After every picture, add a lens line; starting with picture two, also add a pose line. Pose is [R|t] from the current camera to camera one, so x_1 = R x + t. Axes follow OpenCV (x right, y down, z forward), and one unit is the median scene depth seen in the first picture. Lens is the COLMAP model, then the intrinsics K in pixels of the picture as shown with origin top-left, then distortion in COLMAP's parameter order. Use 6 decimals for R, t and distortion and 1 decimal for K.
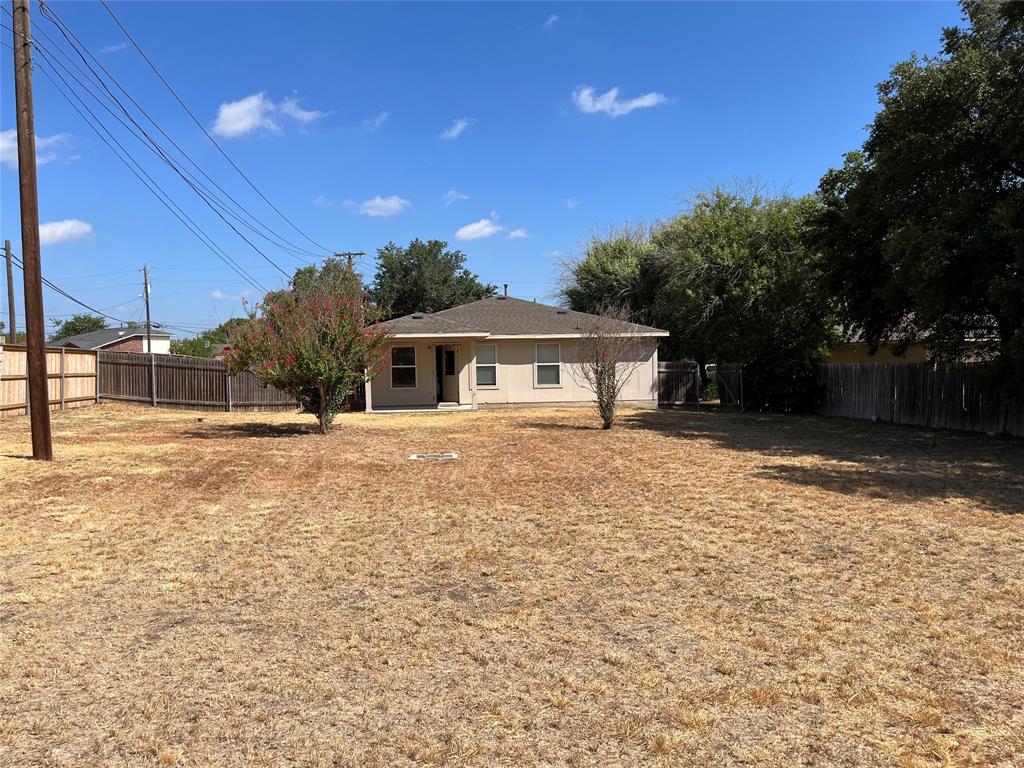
lens RADIAL K [[776.4, 0, 509.6], [0, 776.4, 395.2], [0, 0, 1]] dist [0.083489, -0.116433]
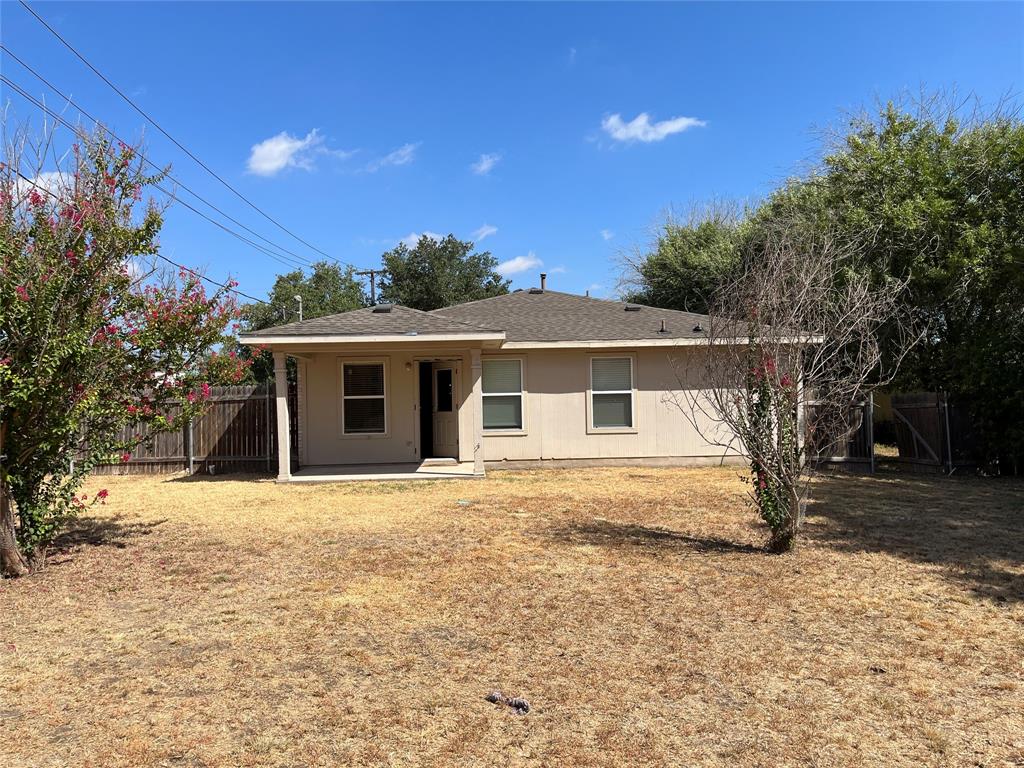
lens RADIAL K [[776.4, 0, 509.6], [0, 776.4, 395.2], [0, 0, 1]] dist [0.083489, -0.116433]
pose [[0.997850, -0.002987, -0.065477, 0.011663], [-0.000194, 0.998822, -0.048524, -0.009684], [0.065545, 0.048432, 0.996674, 0.418205]]
